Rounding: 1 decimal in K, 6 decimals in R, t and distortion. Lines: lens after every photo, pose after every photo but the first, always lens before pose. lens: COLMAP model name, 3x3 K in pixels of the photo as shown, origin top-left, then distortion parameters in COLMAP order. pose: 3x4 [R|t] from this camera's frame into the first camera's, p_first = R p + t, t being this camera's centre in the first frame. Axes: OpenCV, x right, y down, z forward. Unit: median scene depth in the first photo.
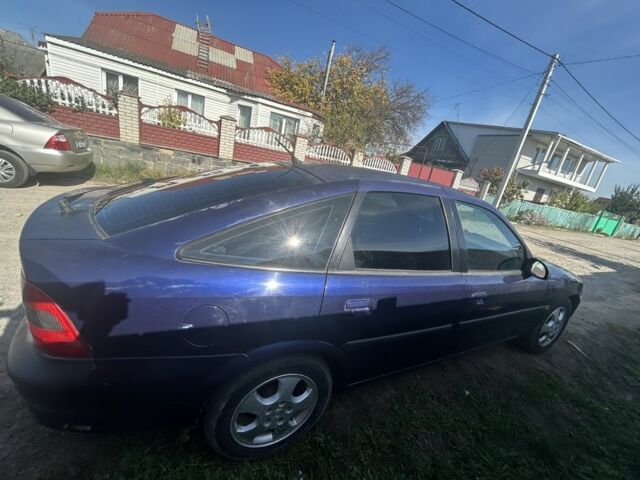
lens RADIAL K [[255.0, 0, 320.0], [0, 255.0, 240.0], [0, 0, 1]] dist [0.001349, 0.000258]
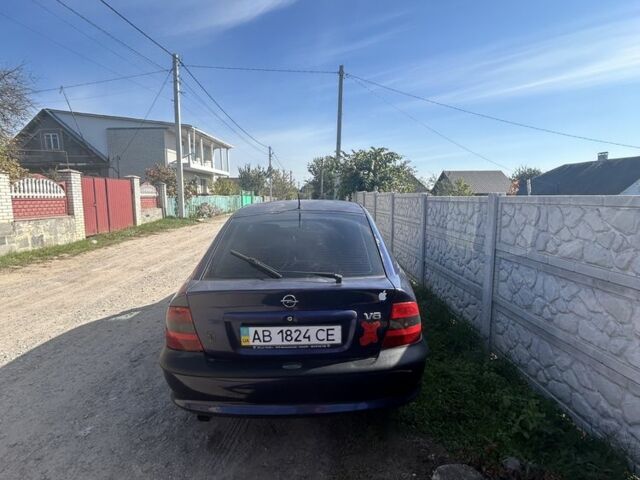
lens RADIAL K [[360.9, 0, 320.0], [0, 360.9, 240.0], [0, 0, 1]] dist [-0.001093, -0.000450]
pose [[0.380222, -0.308835, 0.871810, -0.252543], [0.357165, 0.918513, 0.169609, -0.062201], [-0.853149, 0.246891, 0.459544, 0.020735]]
